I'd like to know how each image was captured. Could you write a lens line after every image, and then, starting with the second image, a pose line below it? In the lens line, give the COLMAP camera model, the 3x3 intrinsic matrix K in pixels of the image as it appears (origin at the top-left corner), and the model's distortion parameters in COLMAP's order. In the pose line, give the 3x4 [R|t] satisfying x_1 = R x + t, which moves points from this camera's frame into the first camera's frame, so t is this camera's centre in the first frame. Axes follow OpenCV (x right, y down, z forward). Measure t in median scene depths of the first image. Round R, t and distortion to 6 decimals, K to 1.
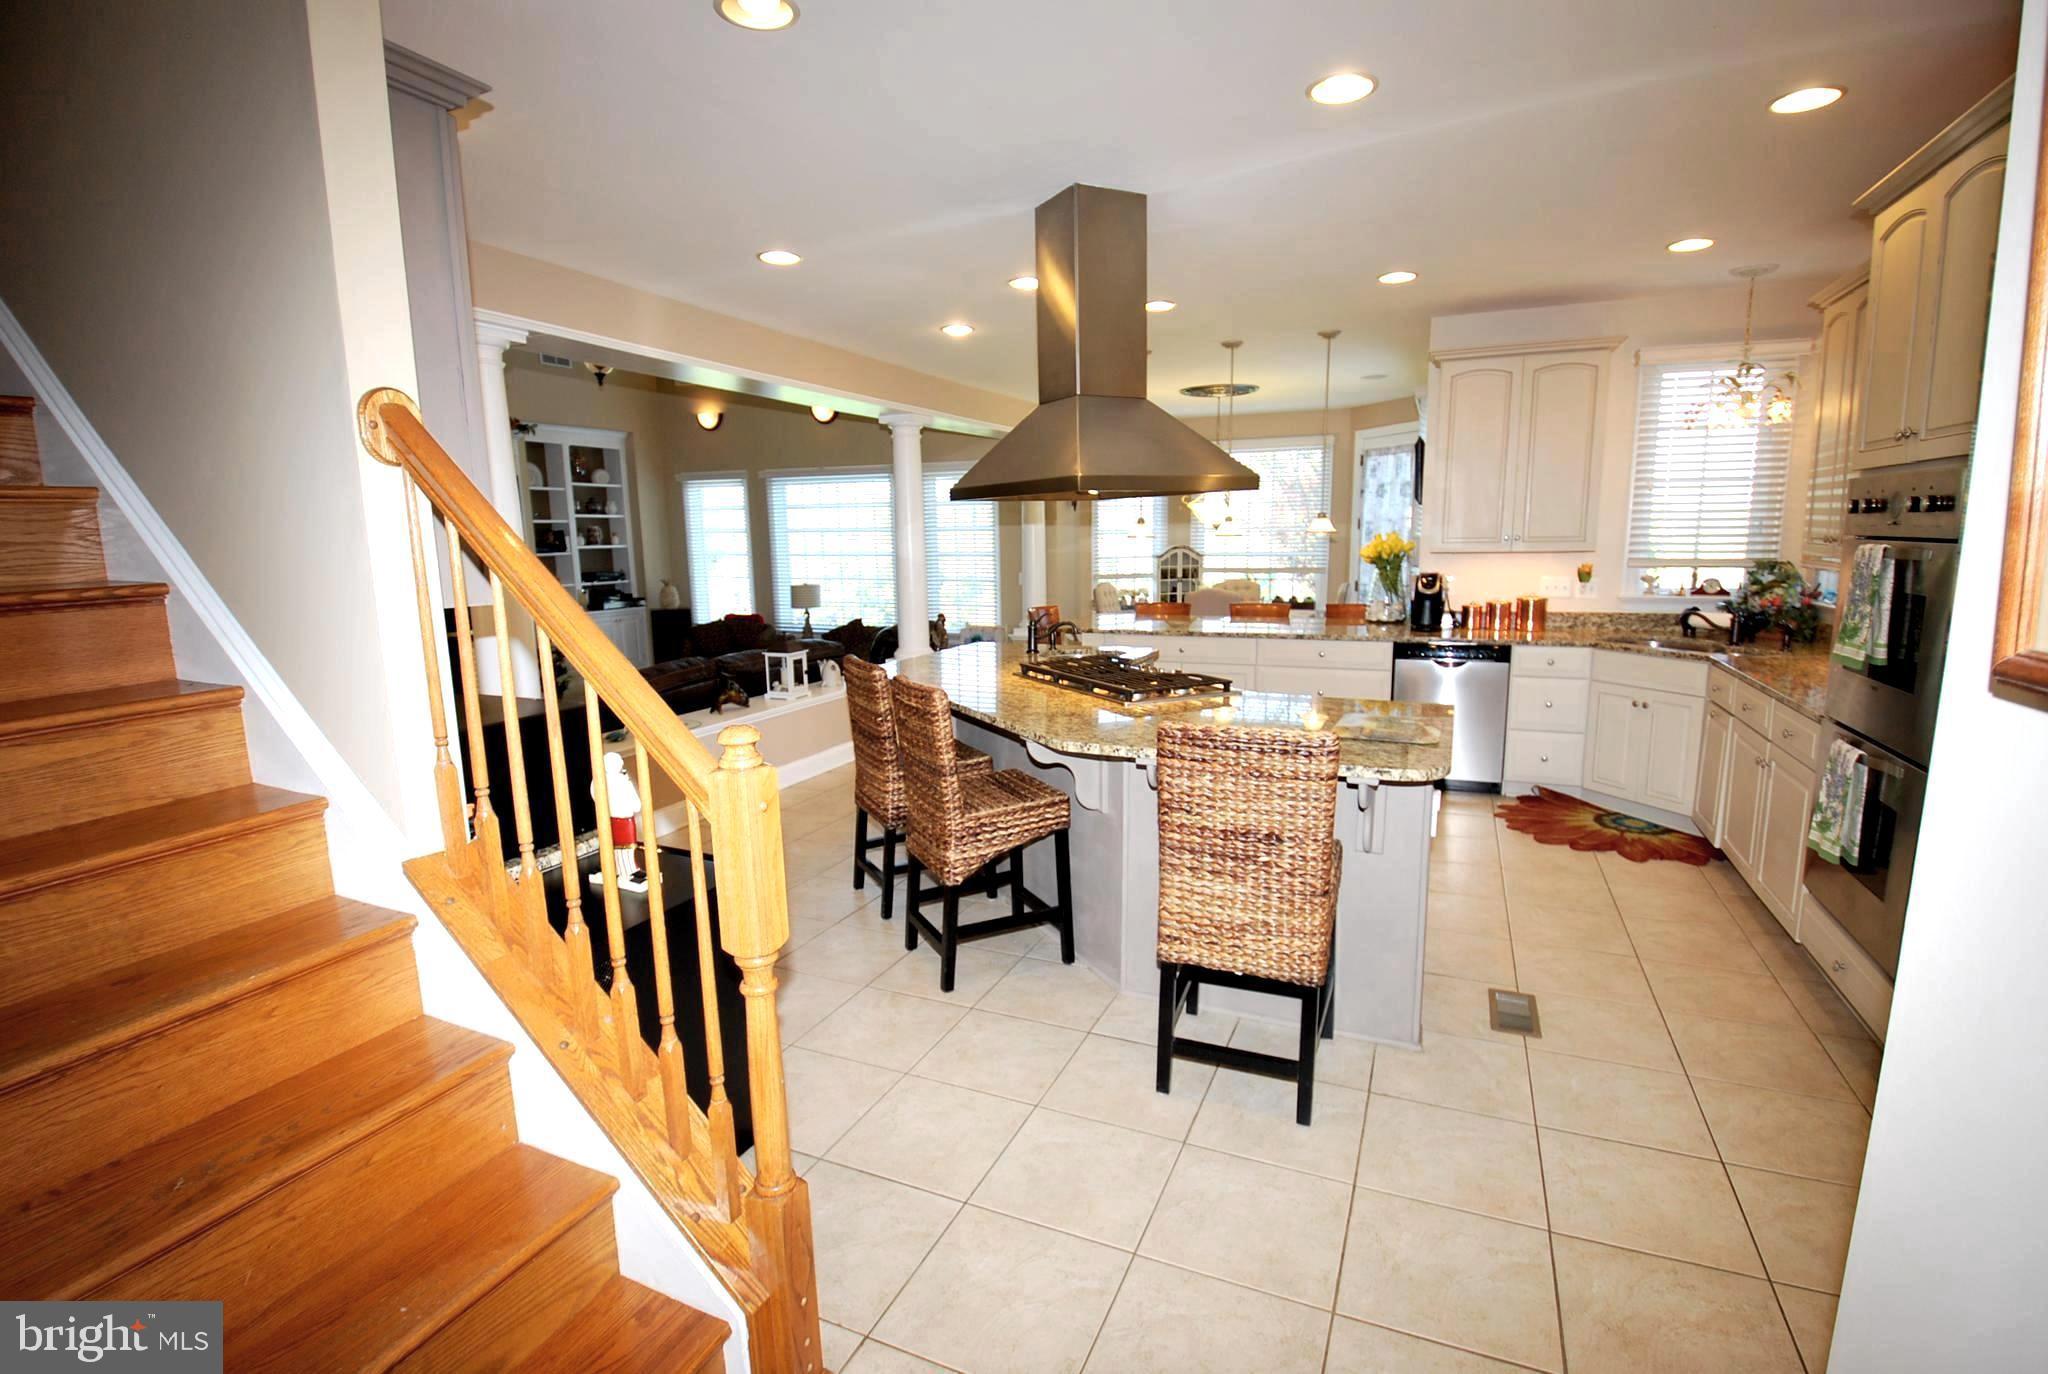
lens RADIAL K [[919.1, 0, 1042.4], [0, 919.1, 683.7], [0, 0, 1]] dist [-0.025546, -0.000908]
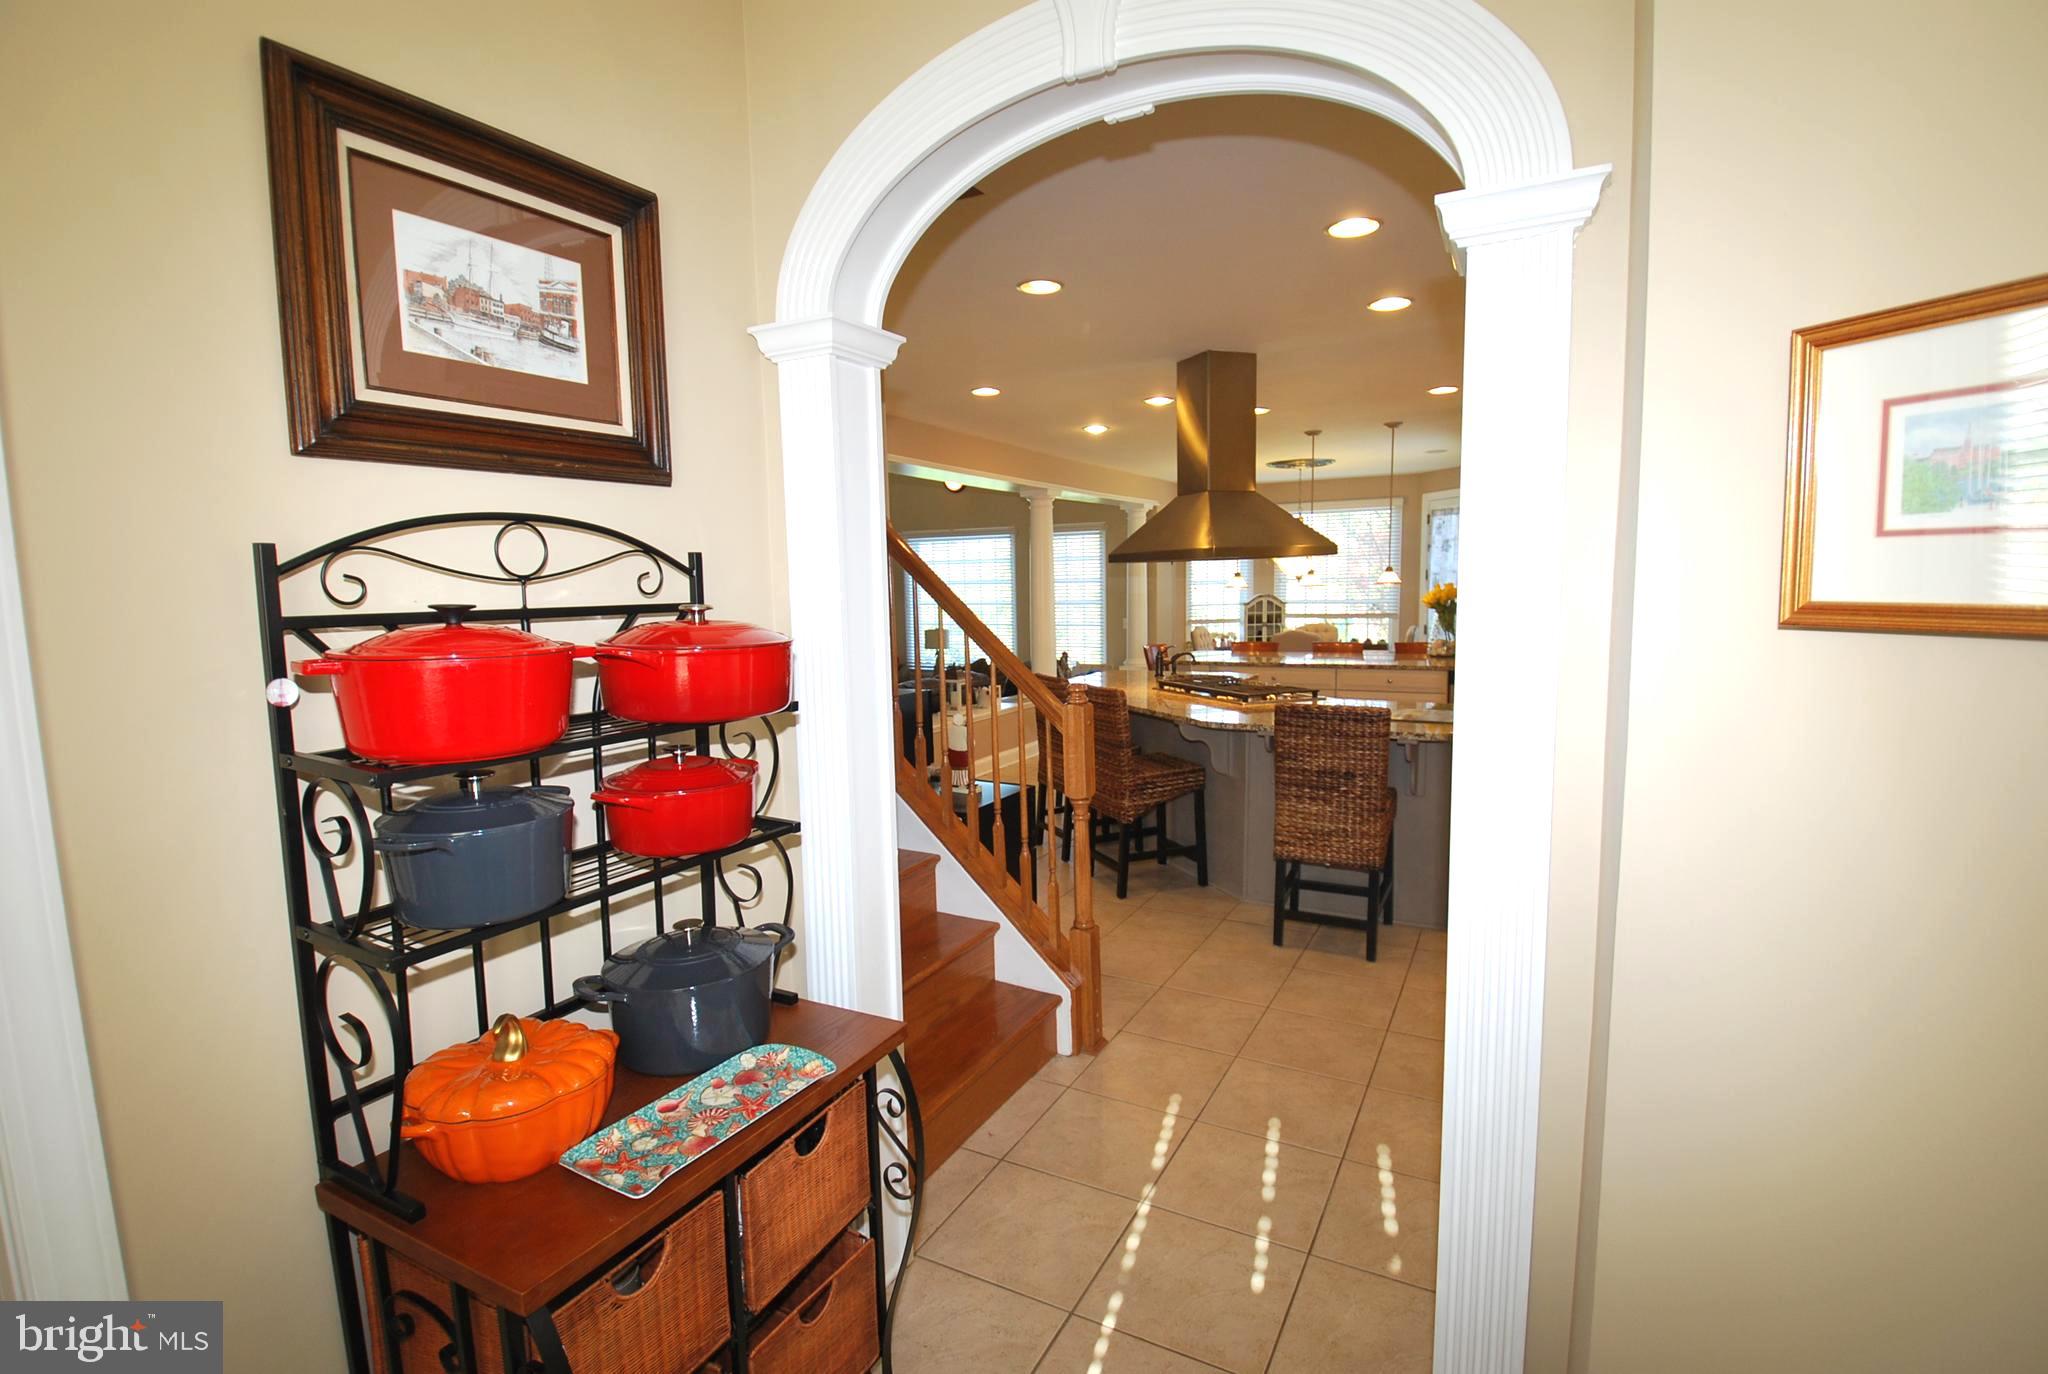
lens RADIAL K [[919.1, 0, 1012.9], [0, 919.1, 685.3], [0, 0, 1]] dist [-0.025546, -0.000908]
pose [[0.994294, 0.005313, -0.106539, -0.064910], [-0.010802, 0.998640, -0.051010, 0.039474], [0.106123, 0.051870, 0.992999, -0.262080]]
